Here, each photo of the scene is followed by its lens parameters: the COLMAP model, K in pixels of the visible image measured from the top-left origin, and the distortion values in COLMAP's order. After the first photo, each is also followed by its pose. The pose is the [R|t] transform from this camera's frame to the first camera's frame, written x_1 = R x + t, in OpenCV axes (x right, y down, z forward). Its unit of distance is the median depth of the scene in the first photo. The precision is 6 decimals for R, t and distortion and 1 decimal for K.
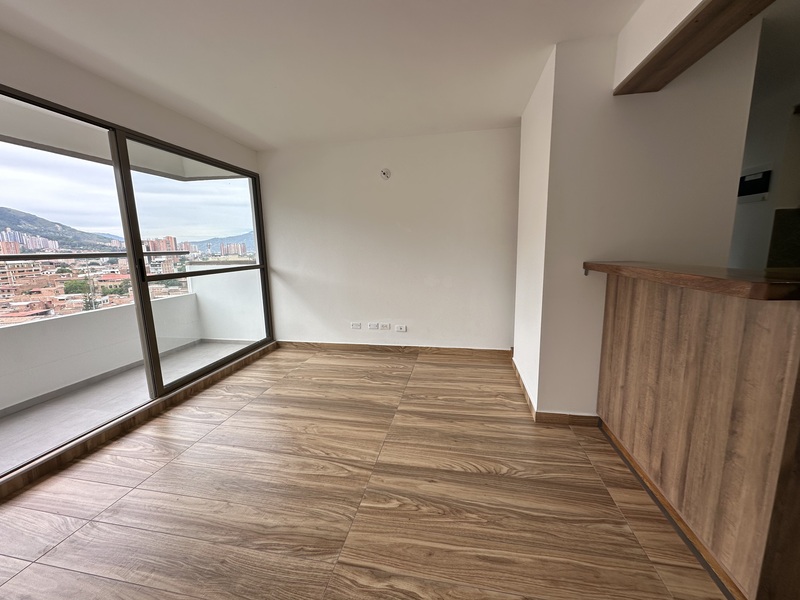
lens RADIAL K [[319.2, 0, 400.2], [0, 319.2, 298.4], [0, 0, 1]] dist [-0.002302, 0.000243]
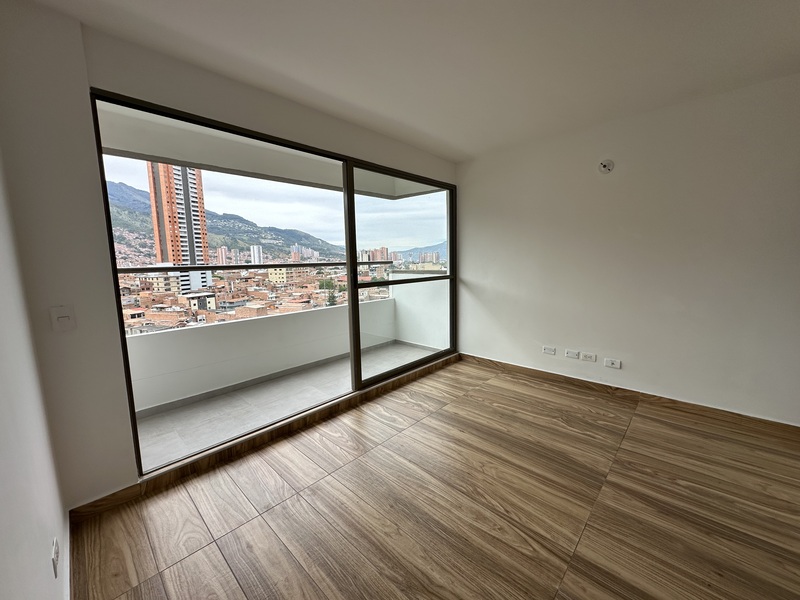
lens RADIAL K [[319.2, 0, 400.2], [0, 319.2, 298.4], [0, 0, 1]] dist [-0.002302, 0.000243]
pose [[0.843600, 0.069862, -0.532409, -0.052672], [-0.083704, 0.996489, -0.001870, -0.029975], [0.530409, 0.046142, 0.846485, 0.115618]]
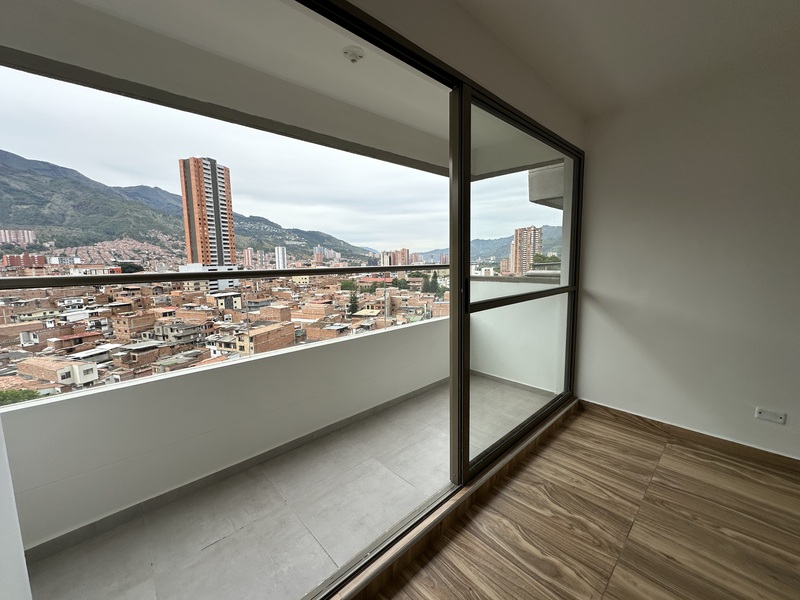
lens RADIAL K [[319.2, 0, 400.2], [0, 319.2, 298.4], [0, 0, 1]] dist [-0.002302, 0.000243]
pose [[0.807410, 0.076602, -0.584997, -0.565488], [-0.094830, 0.995493, -0.000530, -0.074948], [0.582320, 0.055903, 0.811035, 0.404612]]
